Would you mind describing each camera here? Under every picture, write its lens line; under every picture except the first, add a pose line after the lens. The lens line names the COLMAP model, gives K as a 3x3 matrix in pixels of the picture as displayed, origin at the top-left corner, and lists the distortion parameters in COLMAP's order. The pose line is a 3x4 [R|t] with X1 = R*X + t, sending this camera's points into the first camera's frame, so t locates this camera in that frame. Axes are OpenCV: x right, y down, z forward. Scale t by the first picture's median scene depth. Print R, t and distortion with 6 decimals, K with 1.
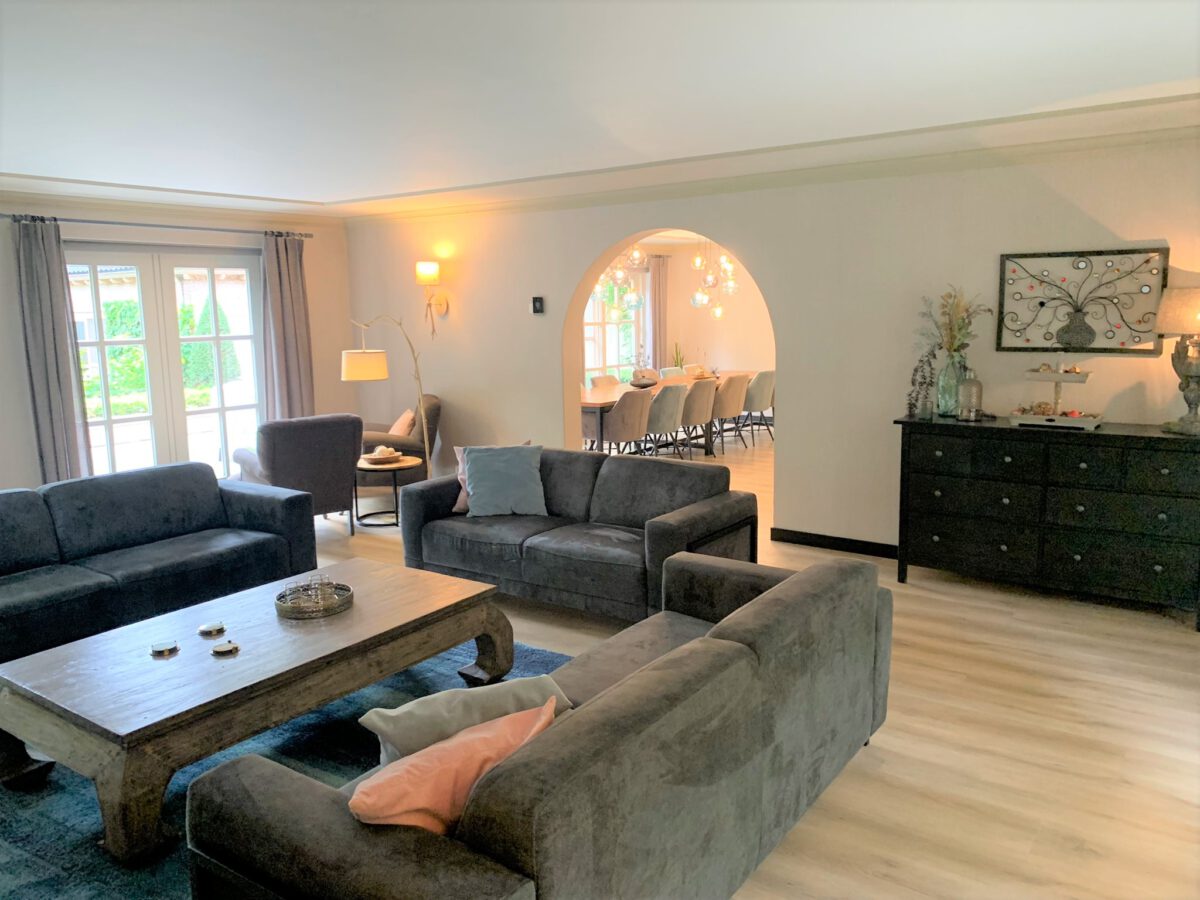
lens RADIAL K [[913.5, 0, 606.1], [0, 913.5, 453.0], [0, 0, 1]] dist [0.007283, 0.000918]
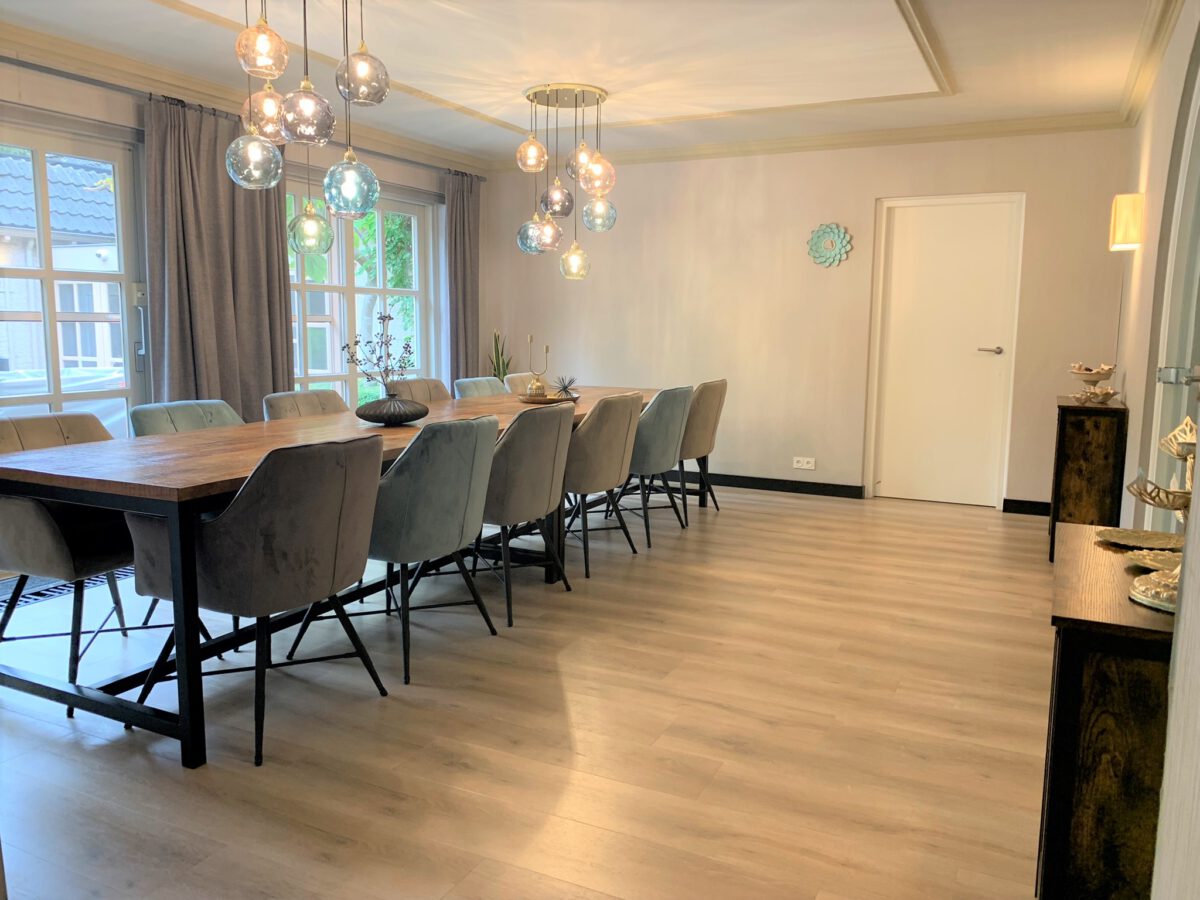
lens RADIAL K [[913.5, 0, 600.5], [0, 913.5, 446.5], [0, 0, 1]] dist [0.007283, 0.000918]
pose [[0.986785, 0.000647, 0.162035, 0.064149], [0.003725, 0.999637, -0.026676, -0.049402], [-0.161993, 0.026927, 0.986424, 0.576014]]
